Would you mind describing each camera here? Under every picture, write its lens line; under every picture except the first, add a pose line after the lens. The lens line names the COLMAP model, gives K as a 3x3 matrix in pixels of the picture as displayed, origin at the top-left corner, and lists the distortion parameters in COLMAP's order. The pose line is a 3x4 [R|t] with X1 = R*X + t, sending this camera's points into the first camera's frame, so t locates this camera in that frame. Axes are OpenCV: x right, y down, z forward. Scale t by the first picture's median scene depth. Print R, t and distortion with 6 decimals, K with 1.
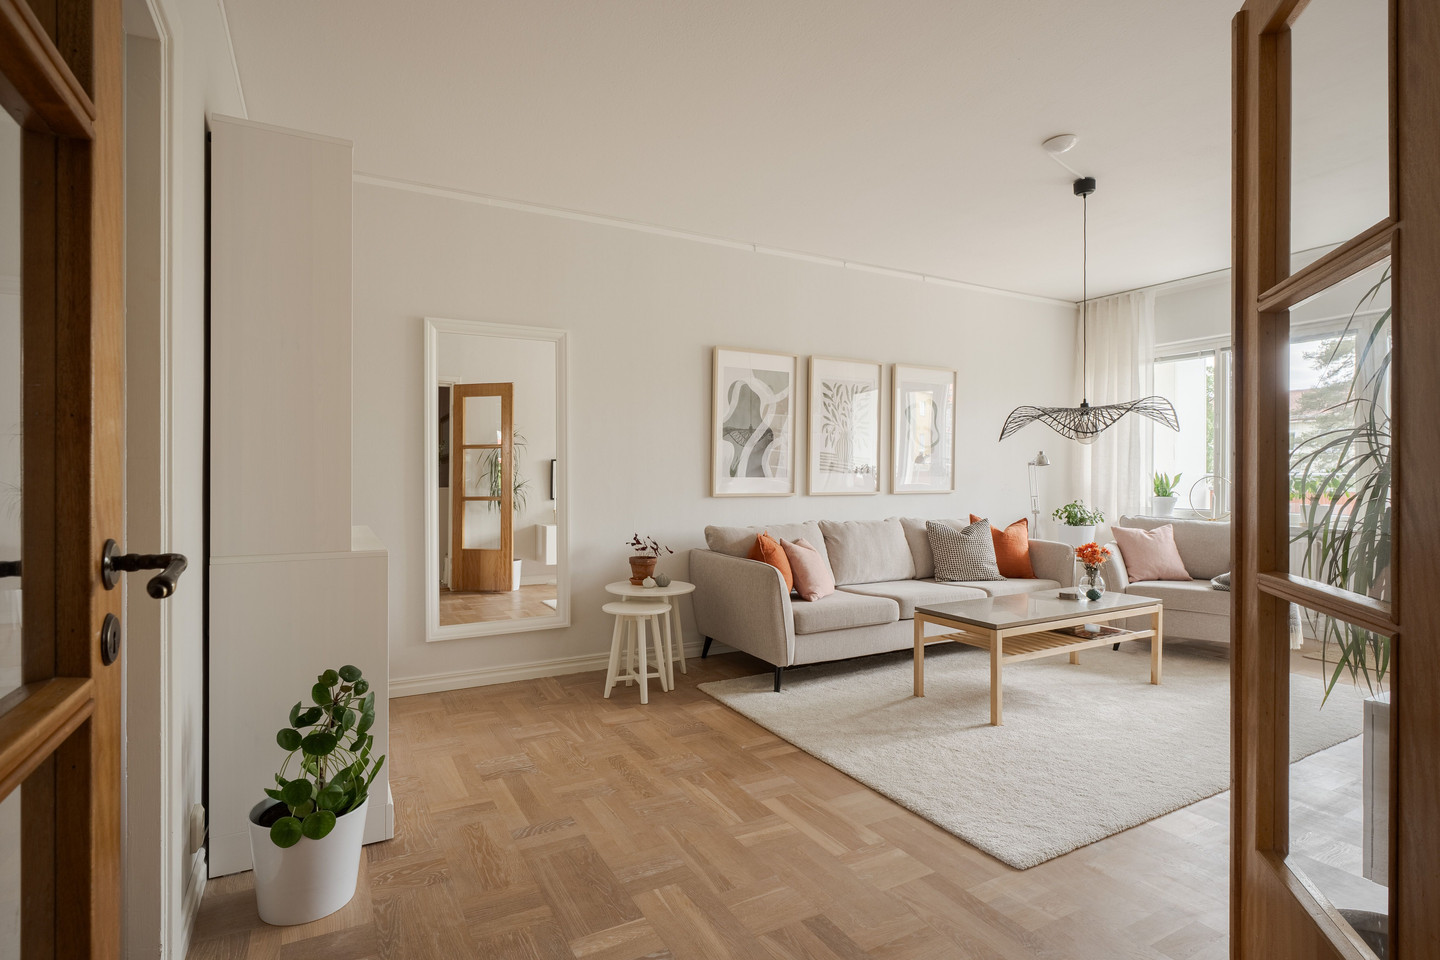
lens RADIAL K [[716.3, 0, 717.6], [0, 716.3, 482.0], [0, 0, 1]] dist [-0.005310, 0.000036]
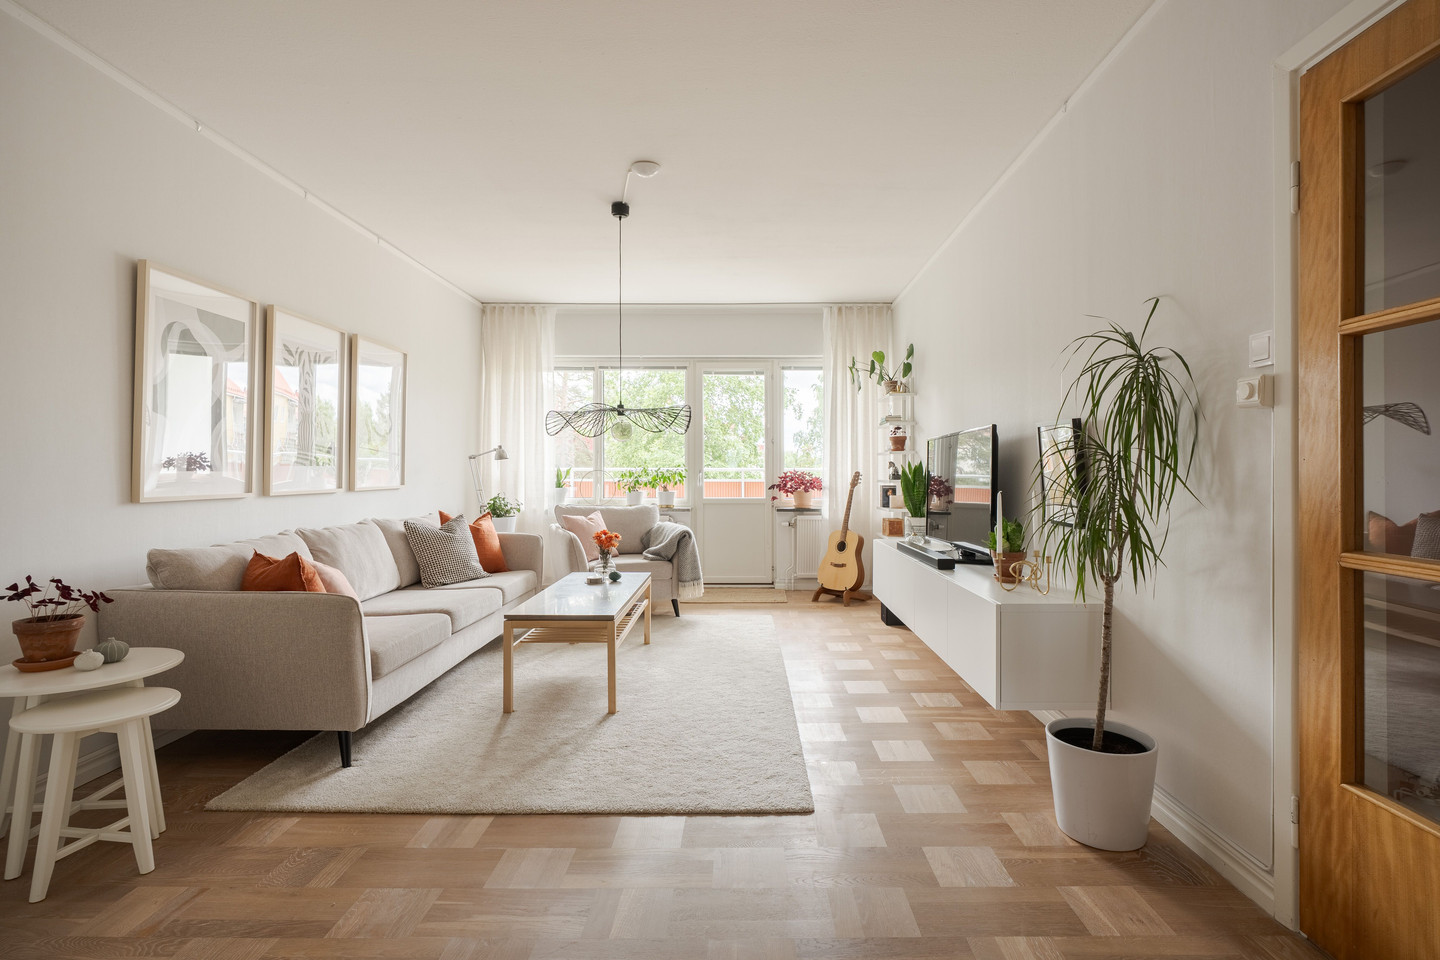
lens RADIAL K [[700.6, 0, 723.8], [0, 700.6, 472.0], [0, 0, 1]] dist [-0.002254, 0.000518]
pose [[0.484715, -0.001128, 0.874671, -0.337340], [0.006148, 0.999979, -0.002118, -0.001324], [-0.874650, 0.006404, 0.484712, 0.307550]]
